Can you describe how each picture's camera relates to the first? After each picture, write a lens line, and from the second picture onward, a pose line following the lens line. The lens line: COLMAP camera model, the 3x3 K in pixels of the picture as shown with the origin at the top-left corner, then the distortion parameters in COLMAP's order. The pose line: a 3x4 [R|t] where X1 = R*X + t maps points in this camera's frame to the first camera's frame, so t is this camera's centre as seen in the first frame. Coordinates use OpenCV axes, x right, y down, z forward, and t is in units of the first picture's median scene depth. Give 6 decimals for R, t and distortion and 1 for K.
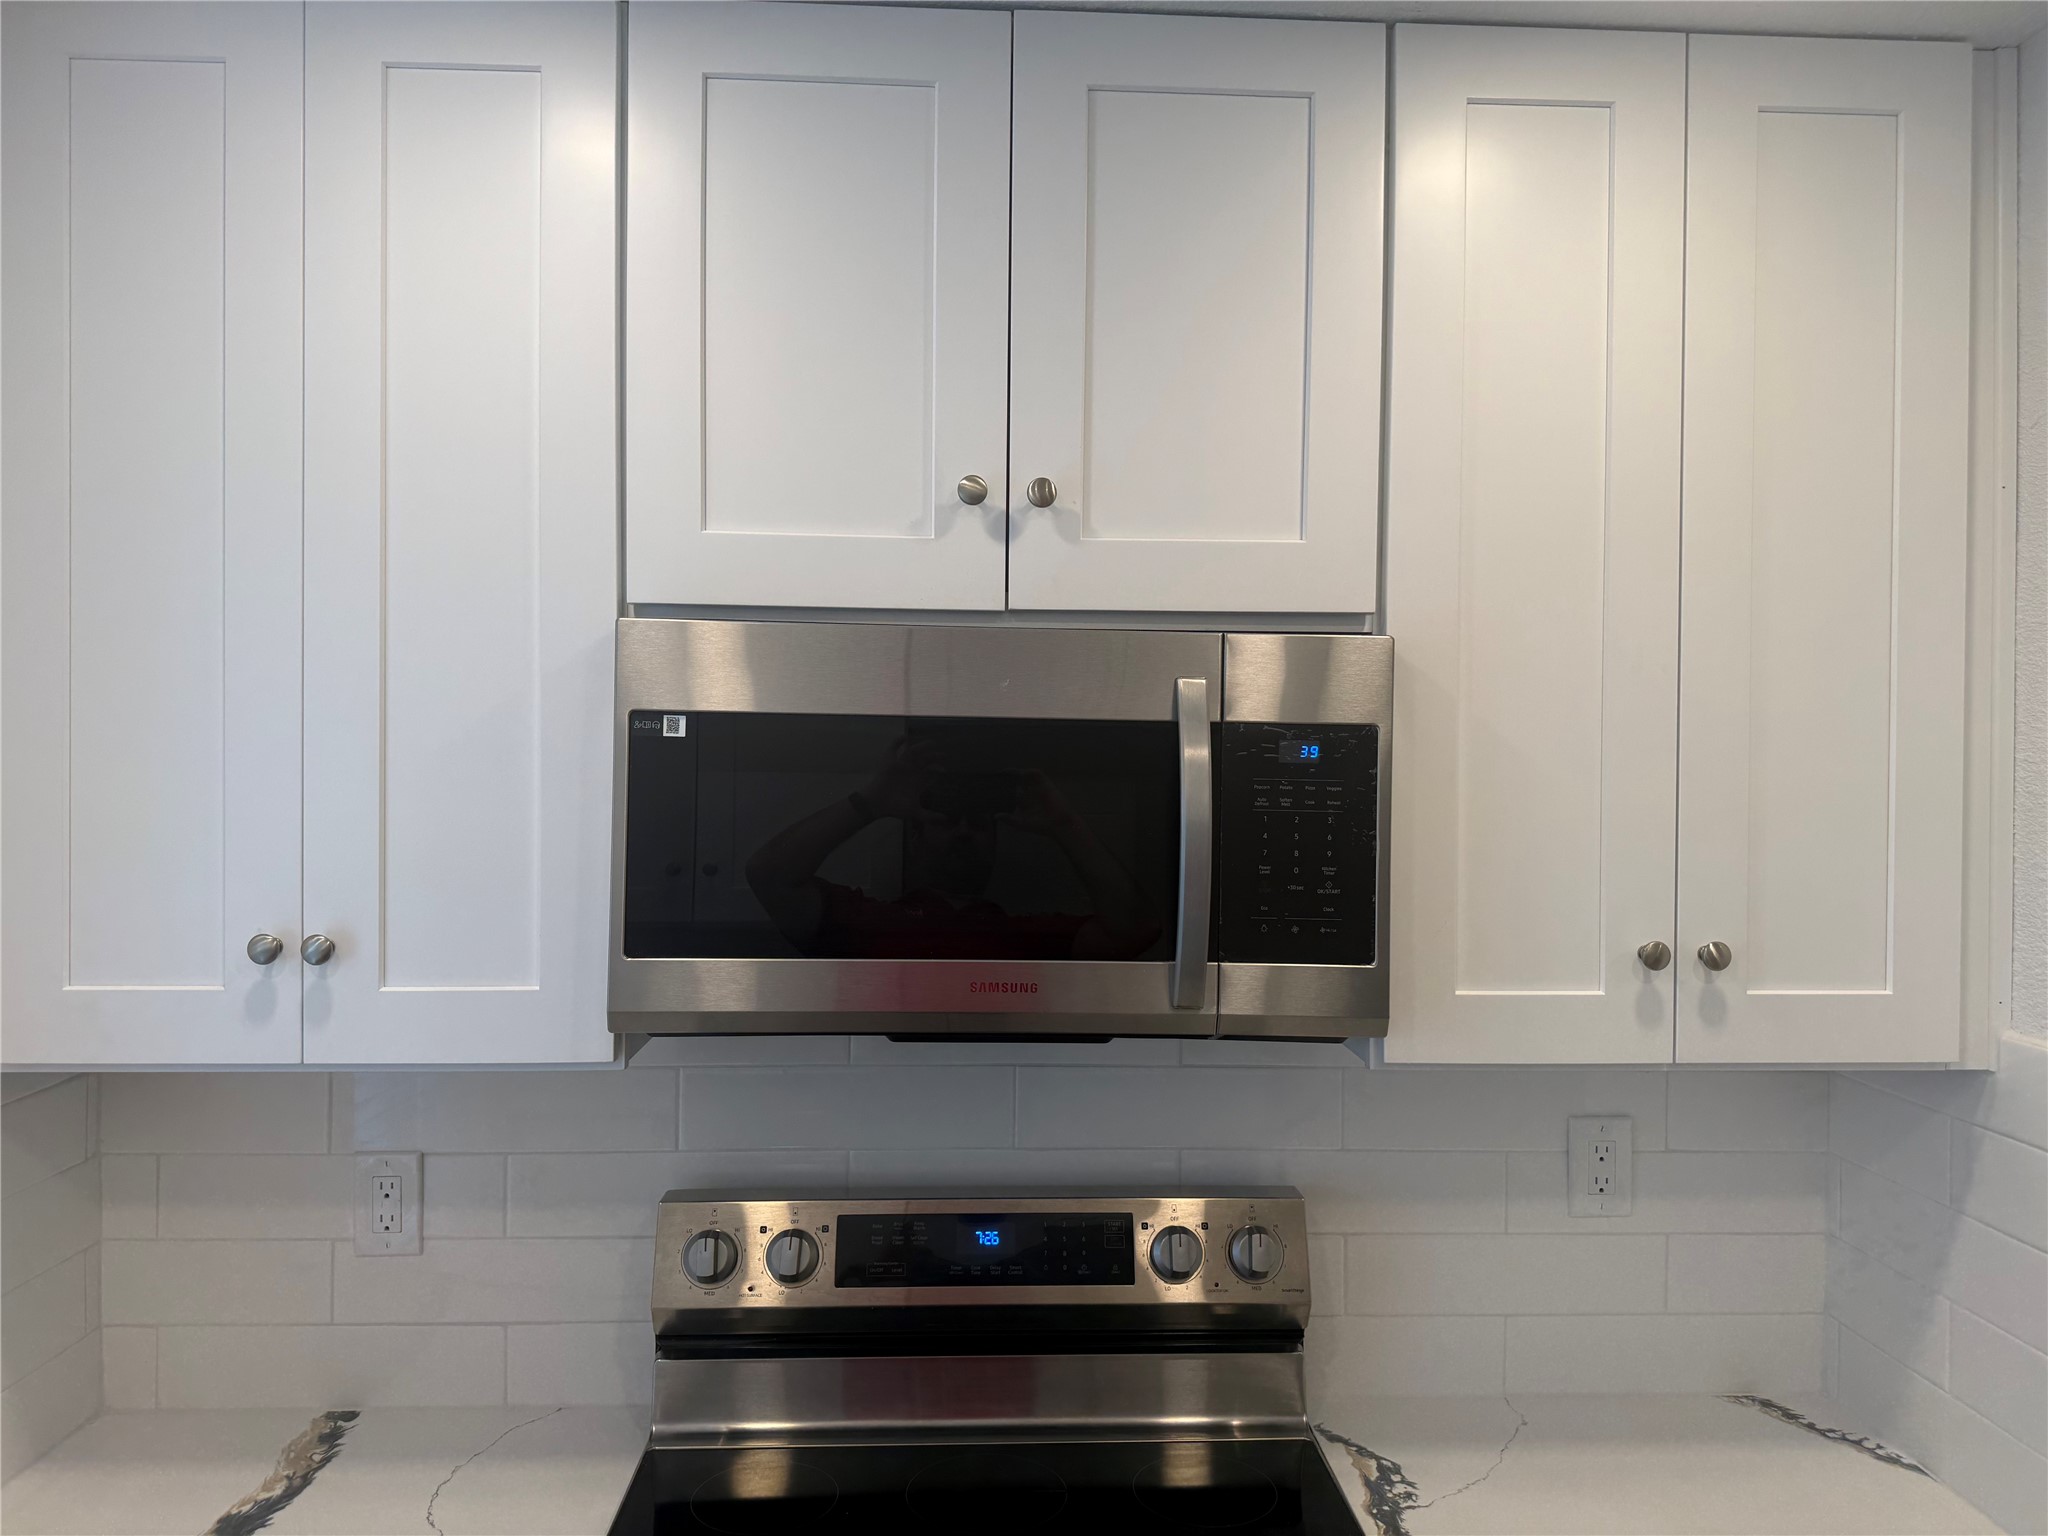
lens RADIAL K [[1421.2, 0, 1026.4], [0, 1421.2, 763.9], [0, 0, 1]] dist [0.044381, -0.054042]
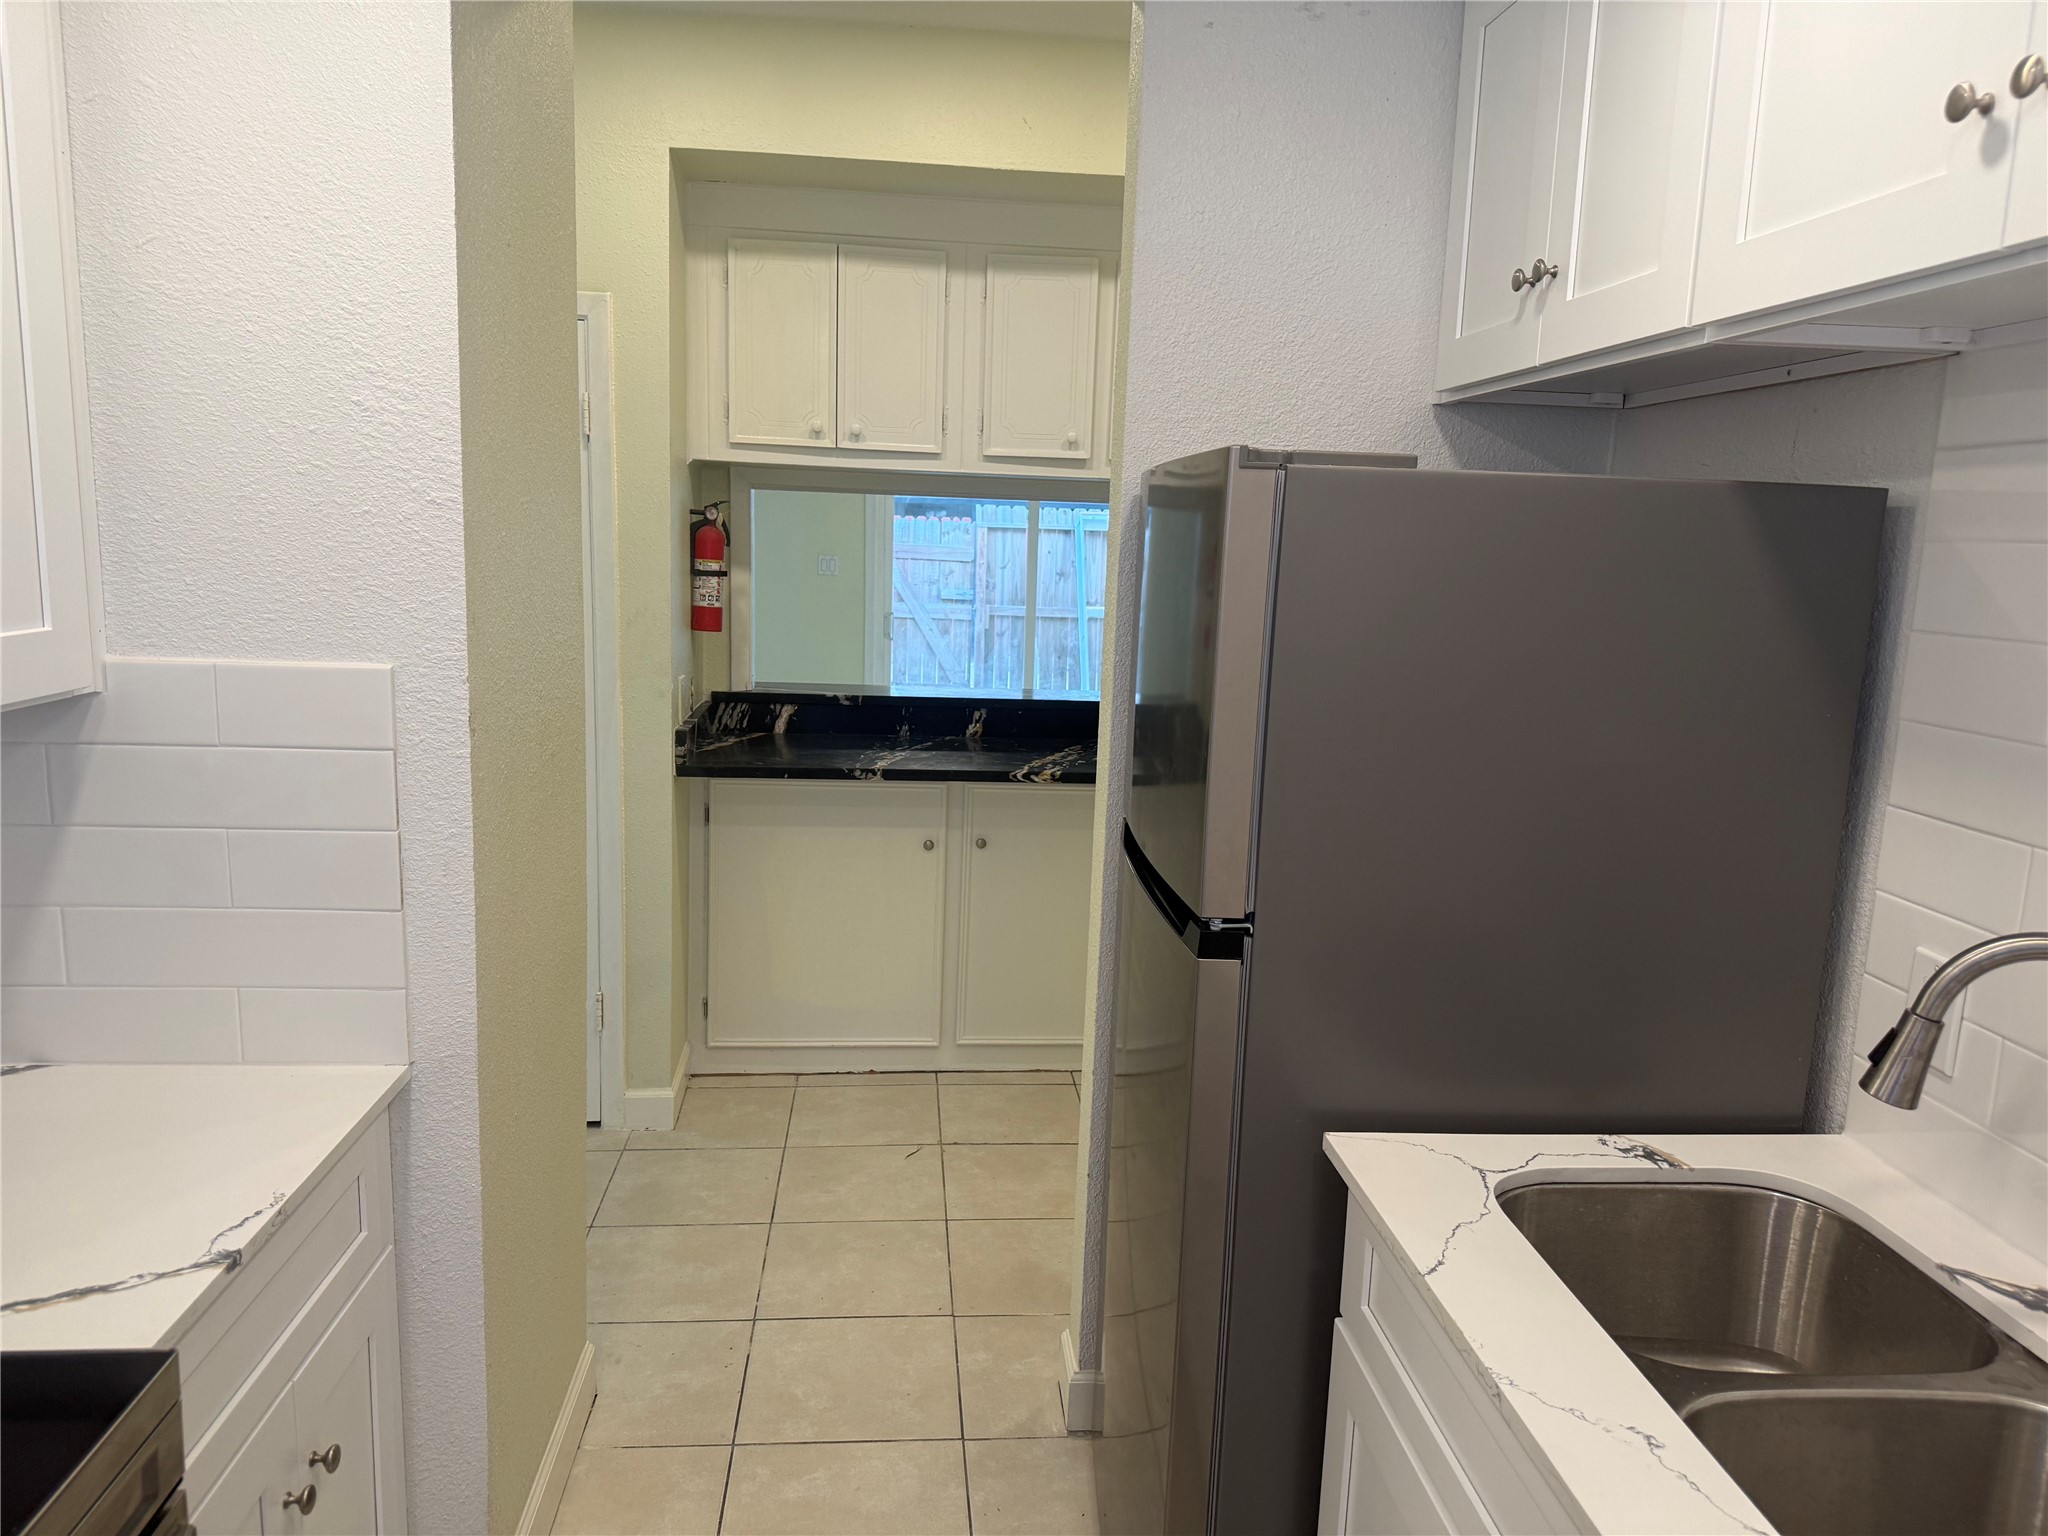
lens RADIAL K [[1448.4, 0, 1036.4], [0, 1448.4, 766.5], [0, 0, 1]] dist [0.003181, -0.002159]
pose [[-0.045667, -0.178065, 0.982959, -0.512752], [-0.032871, 0.983720, 0.176676, 0.045429], [-0.998416, -0.024243, -0.050776, 0.317787]]
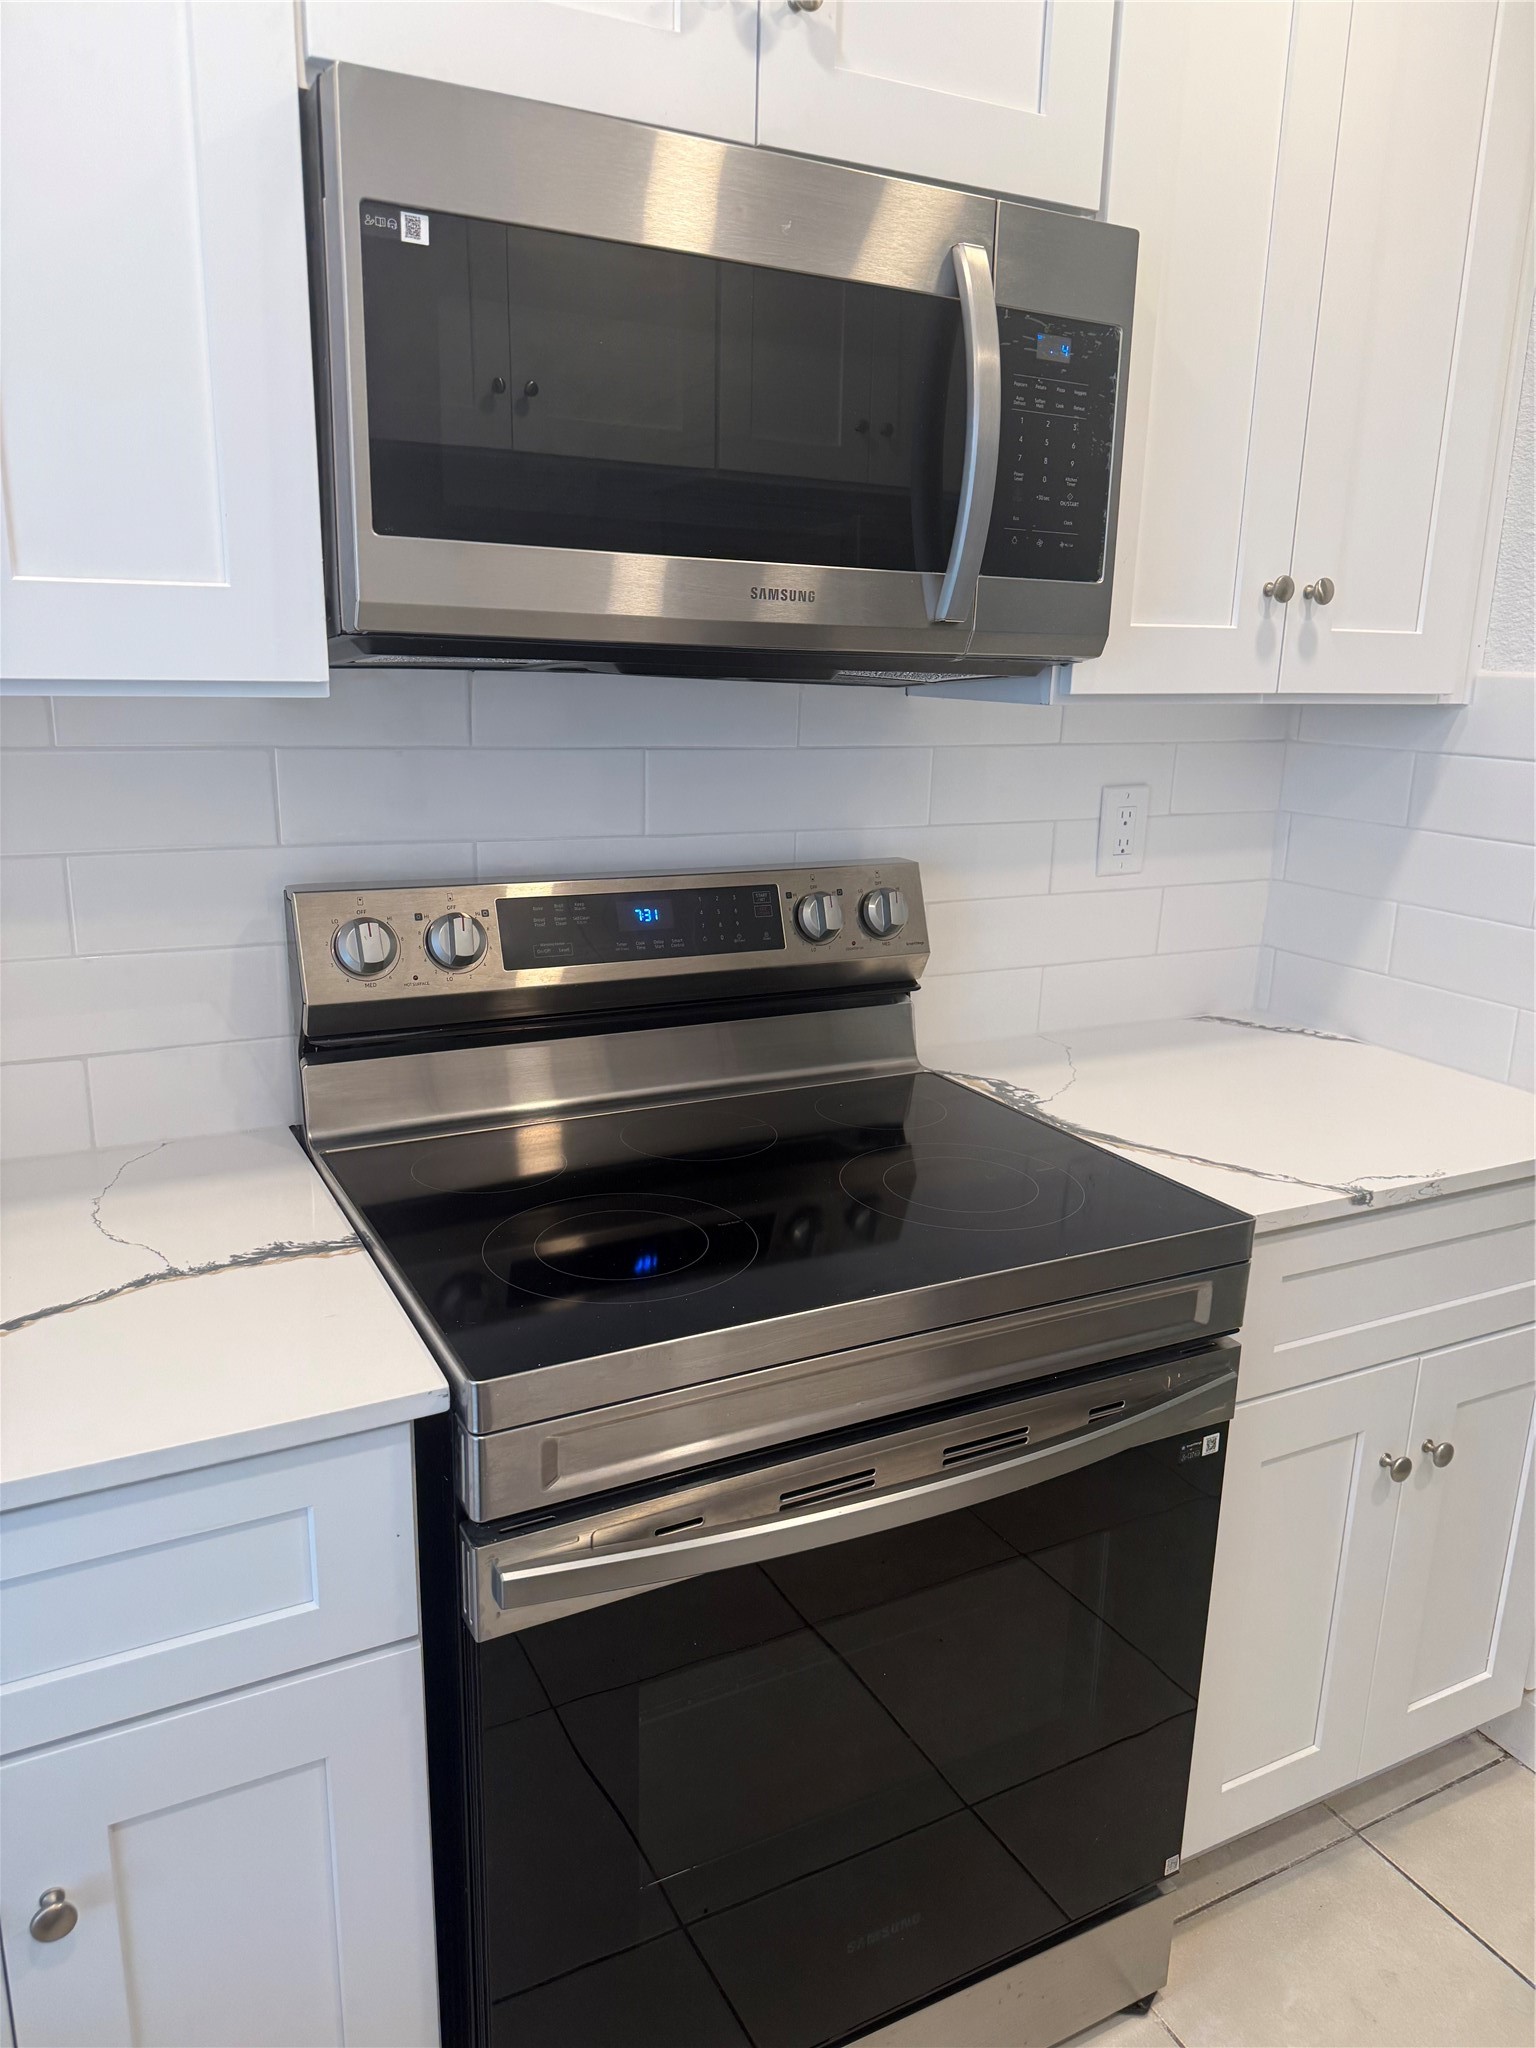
lens RADIAL K [[1438.4, 0, 768.9], [0, 1438.4, 1014.3], [0, 0, 1]] dist [0.055504, -0.064592]
pose [[0.907650, -0.093753, 0.409123, -0.397160], [-0.011760, 0.968672, 0.248066, 0.173174], [-0.419563, -0.229969, 0.878112, 0.106816]]
